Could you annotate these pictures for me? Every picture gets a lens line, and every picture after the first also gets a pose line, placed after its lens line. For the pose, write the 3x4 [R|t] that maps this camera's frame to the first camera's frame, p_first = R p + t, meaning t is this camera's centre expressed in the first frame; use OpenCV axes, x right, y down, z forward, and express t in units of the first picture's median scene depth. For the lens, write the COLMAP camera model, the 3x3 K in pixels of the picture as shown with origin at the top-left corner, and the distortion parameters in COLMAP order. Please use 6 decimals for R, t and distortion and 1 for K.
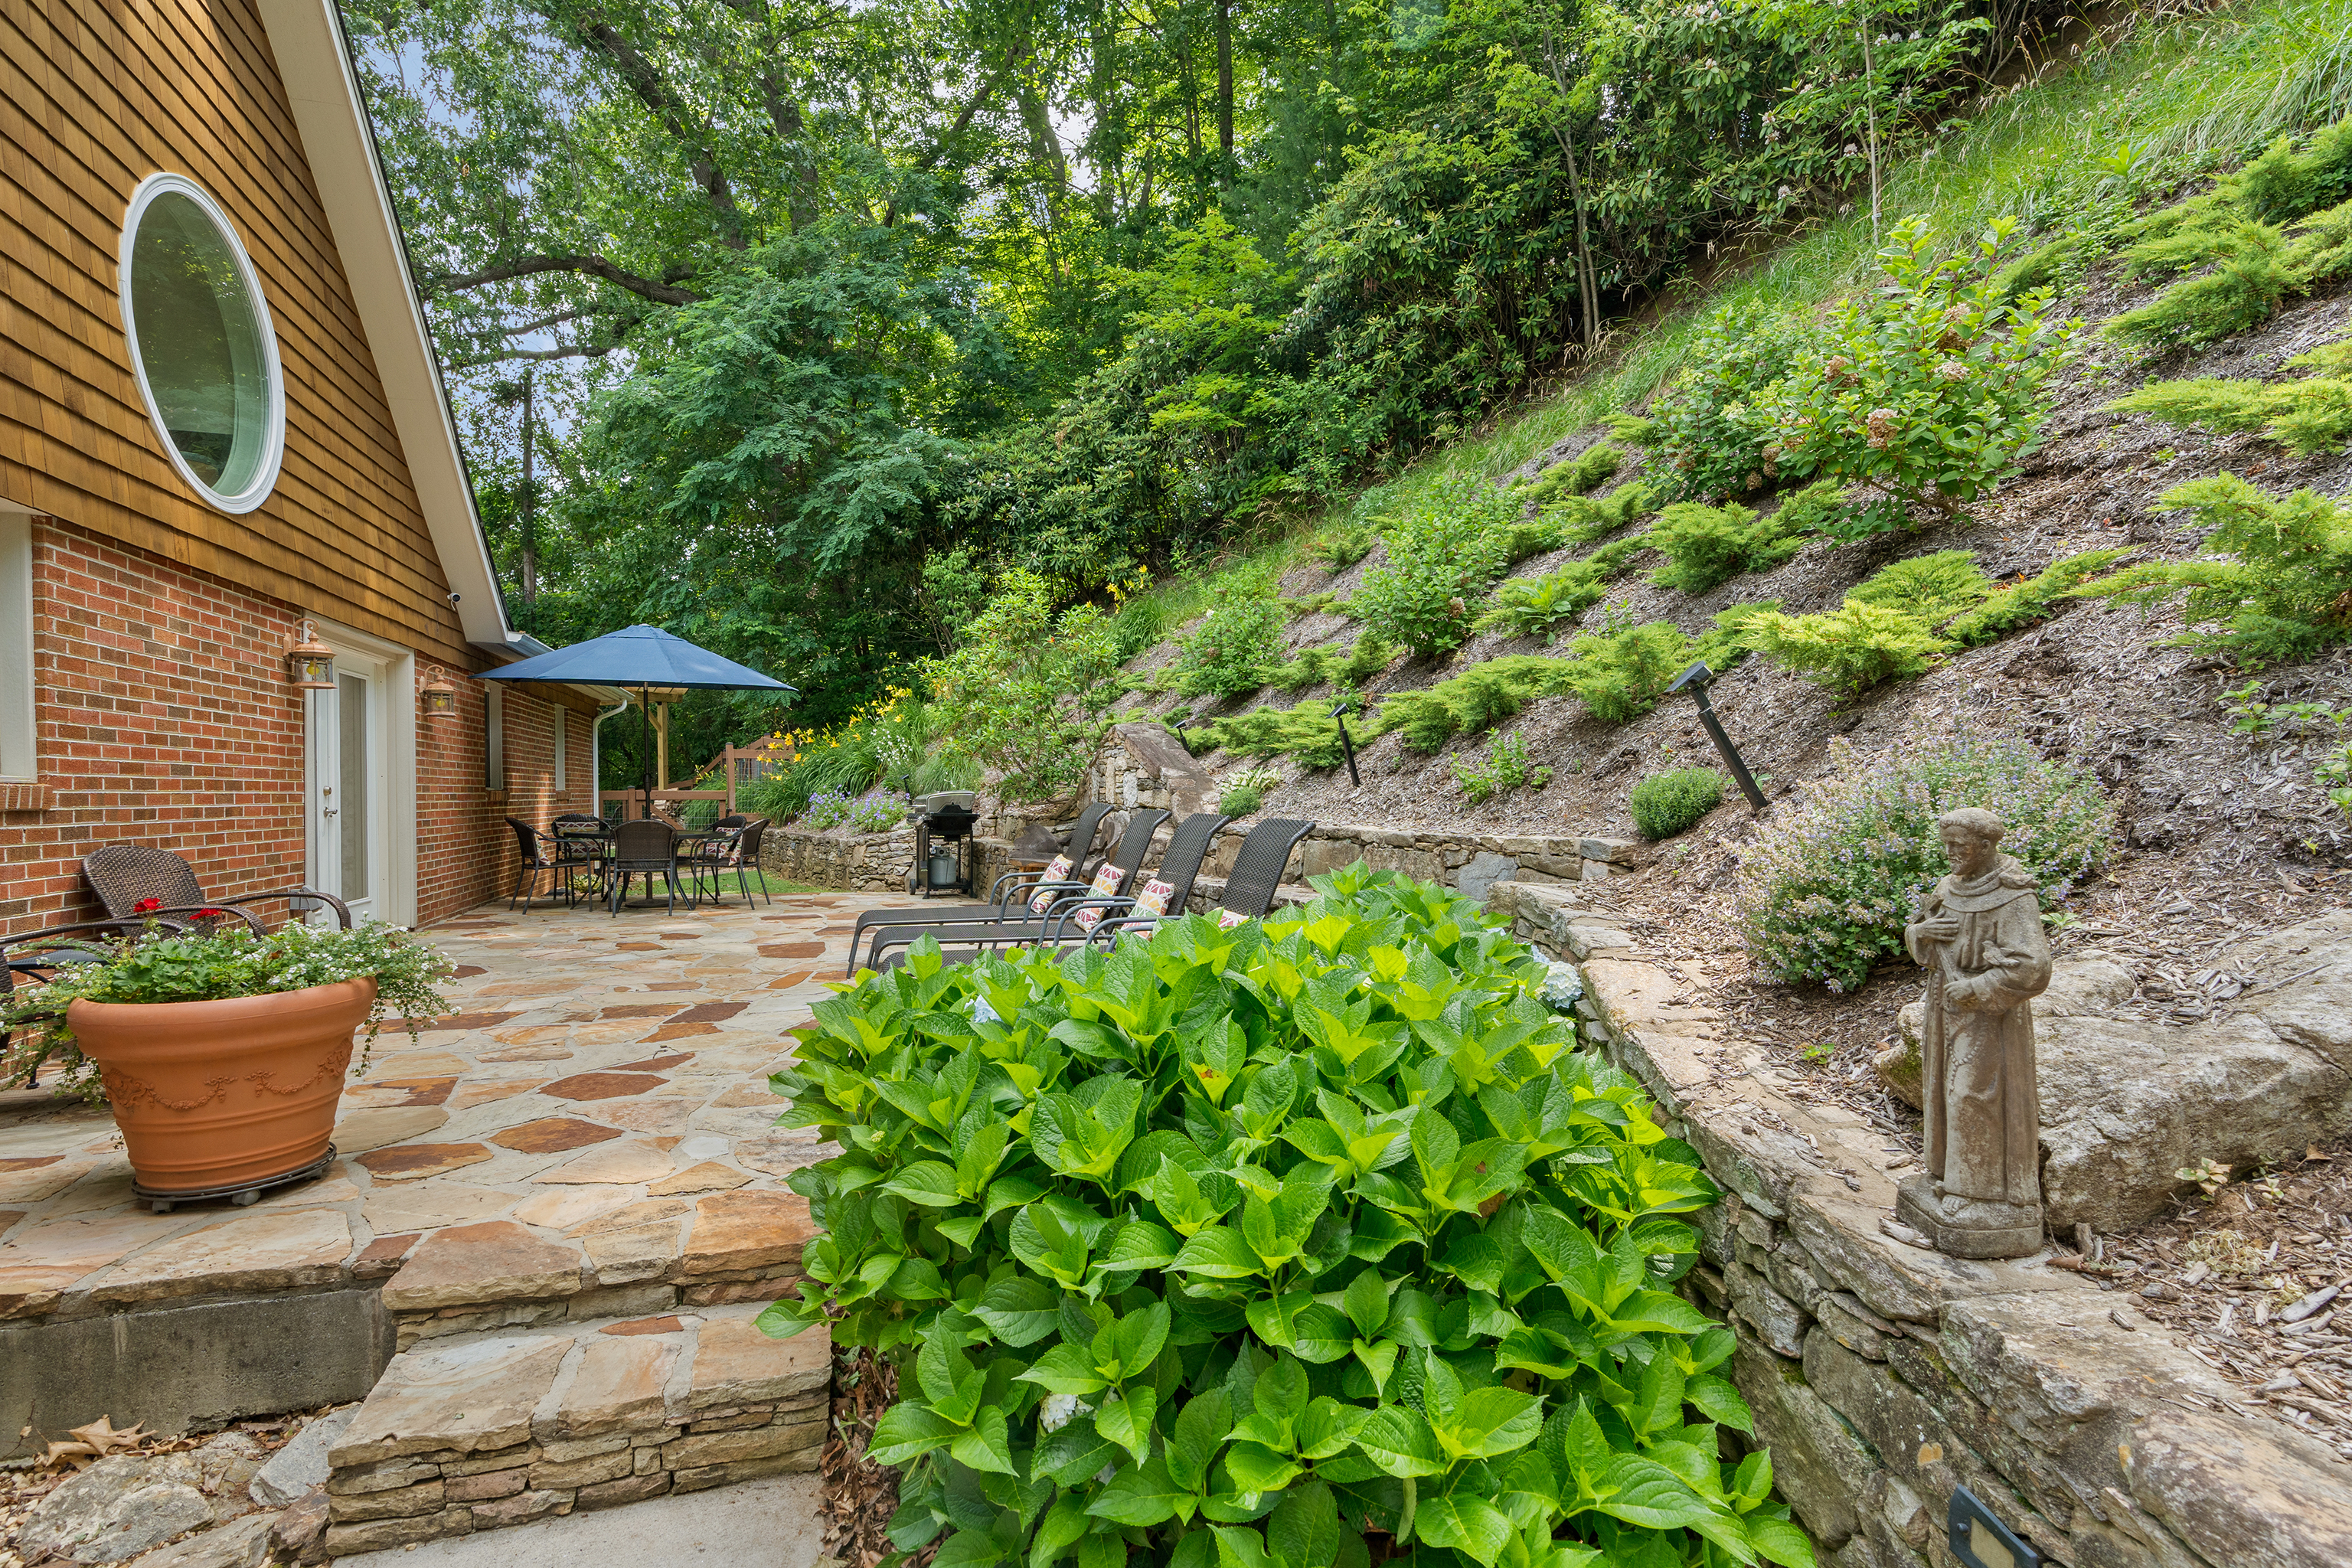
lens RADIAL K [[1062.8, 0, 1180.1], [0, 1062.8, 791.5], [0, 0, 1]] dist [-0.001622, -0.000170]
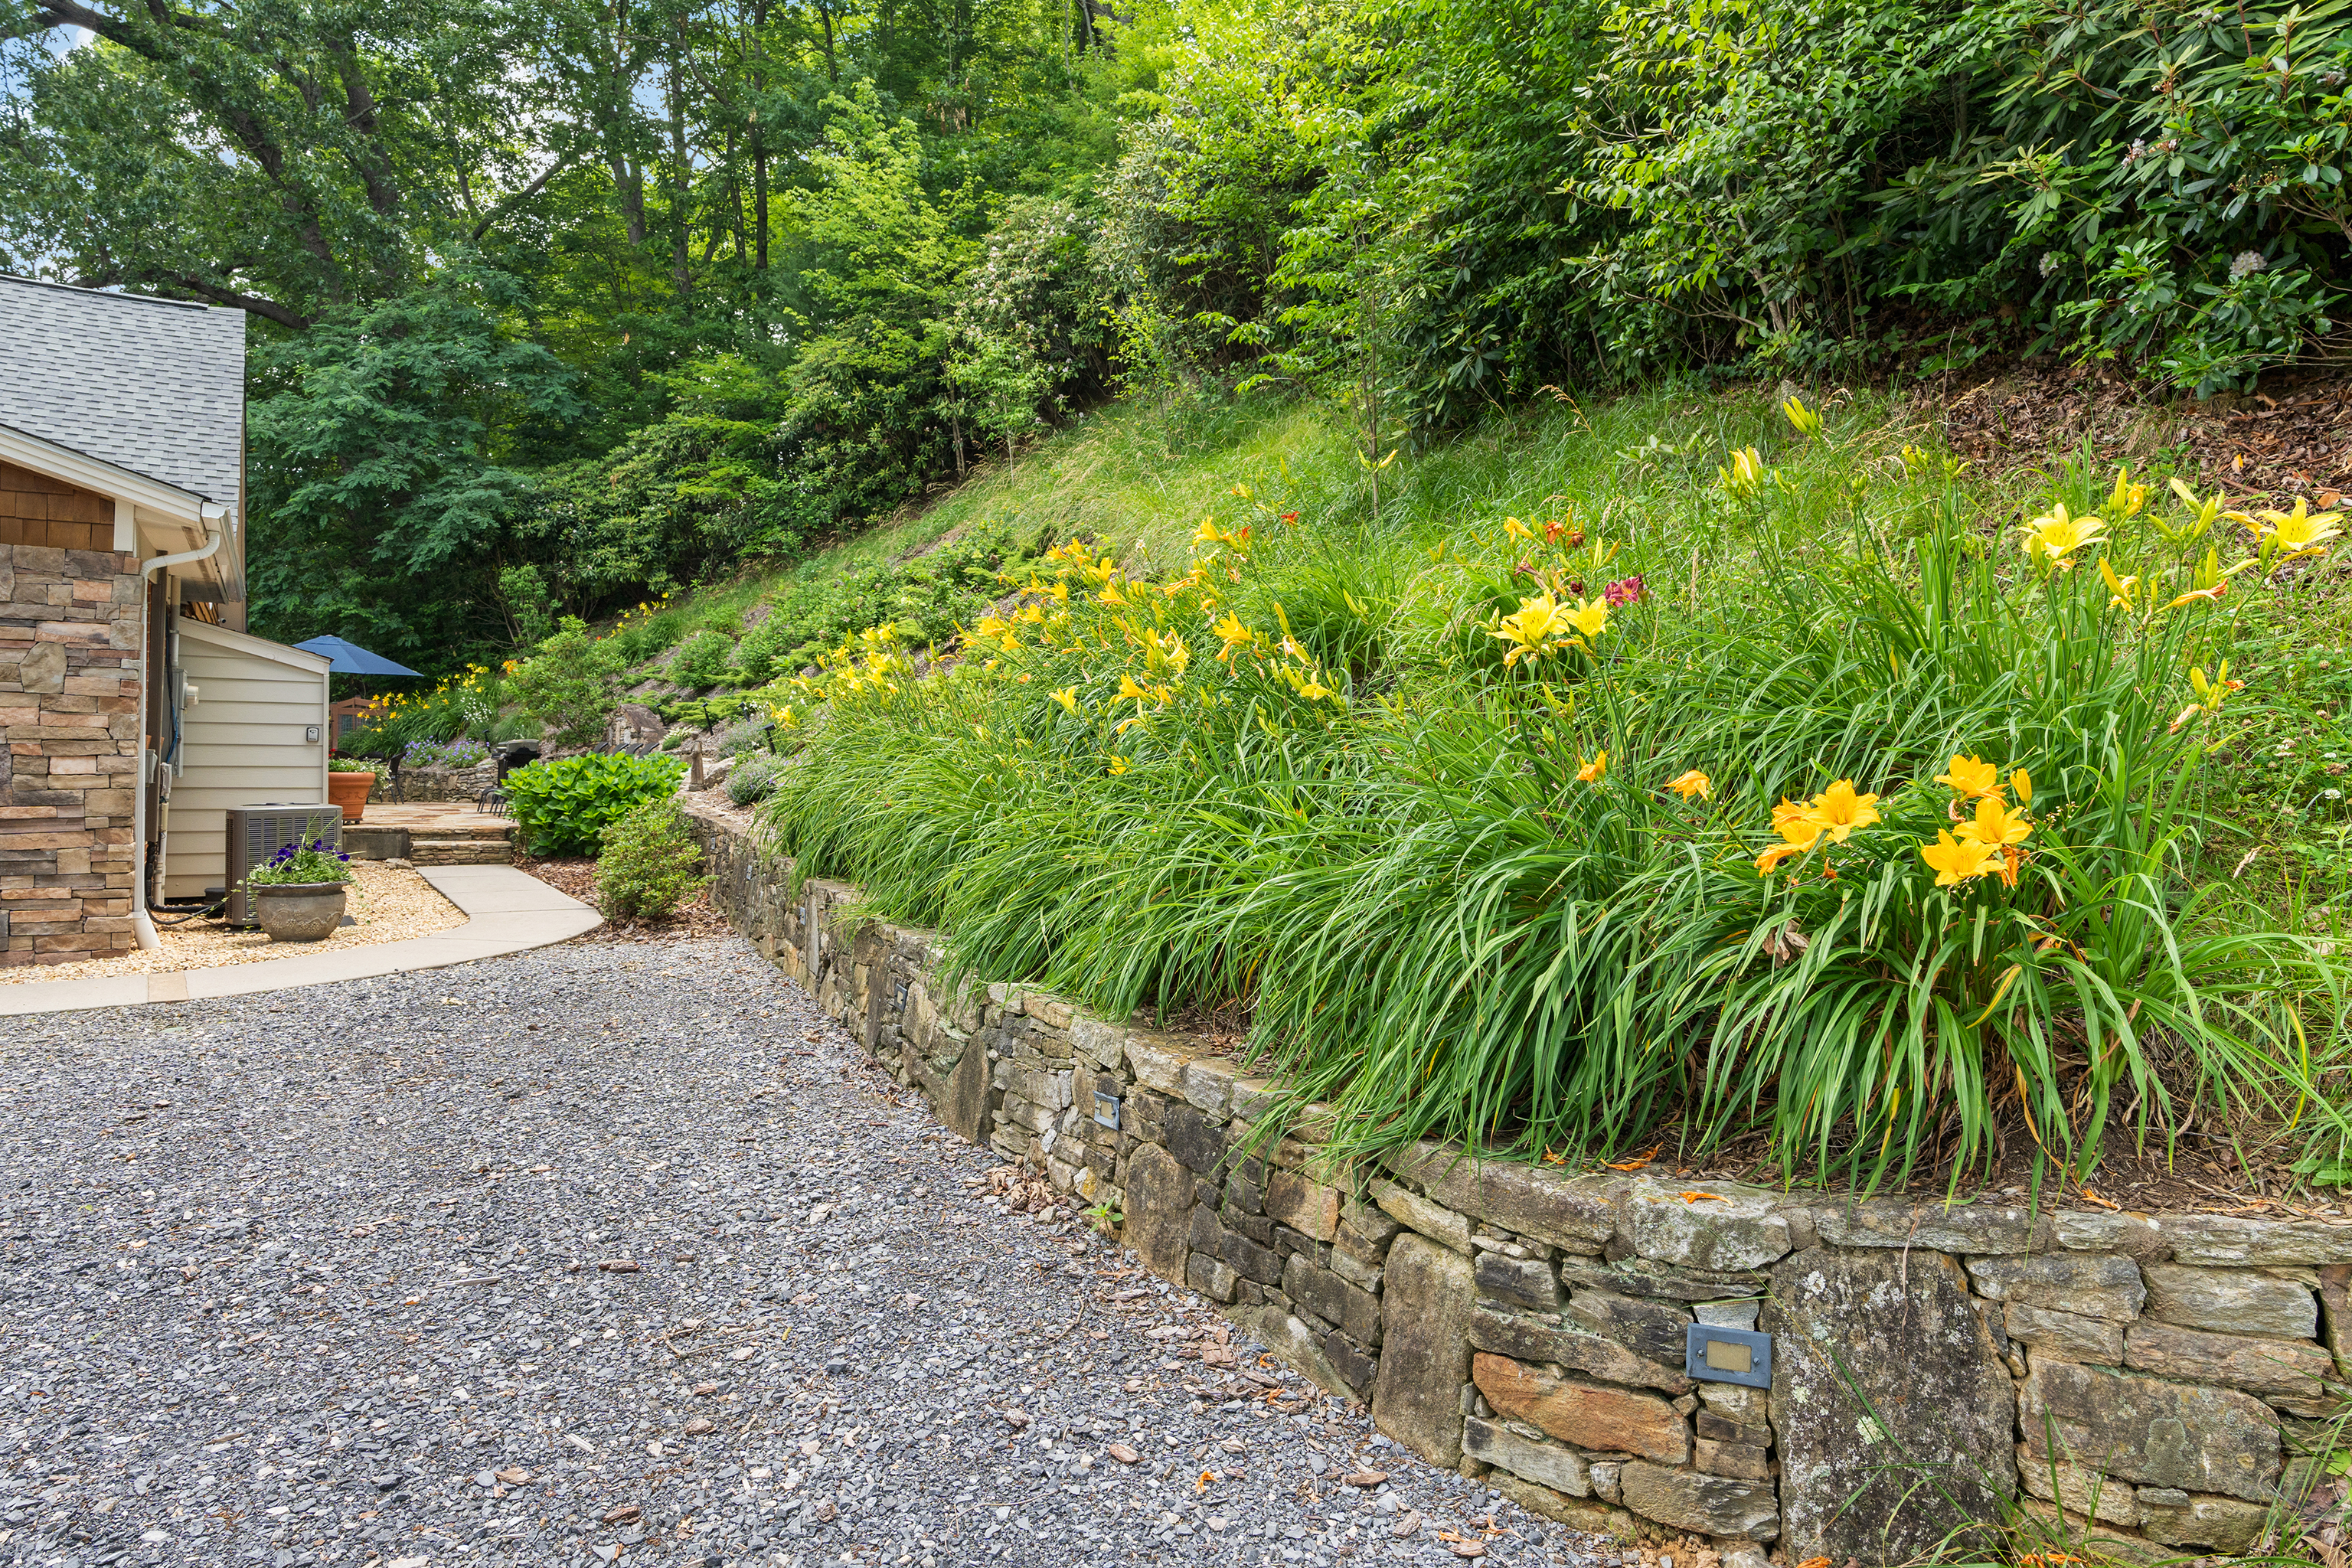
lens RADIAL K [[1355.8, 0, 1170.1], [0, 1355.8, 764.4], [0, 0, 1]] dist [0.000288, 0.000383]
pose [[0.967990, 0.024468, 0.249792, 0.153587], [-0.022034, 0.999679, -0.012536, 0.029291], [-0.250018, 0.006631, 0.968218, -0.857132]]
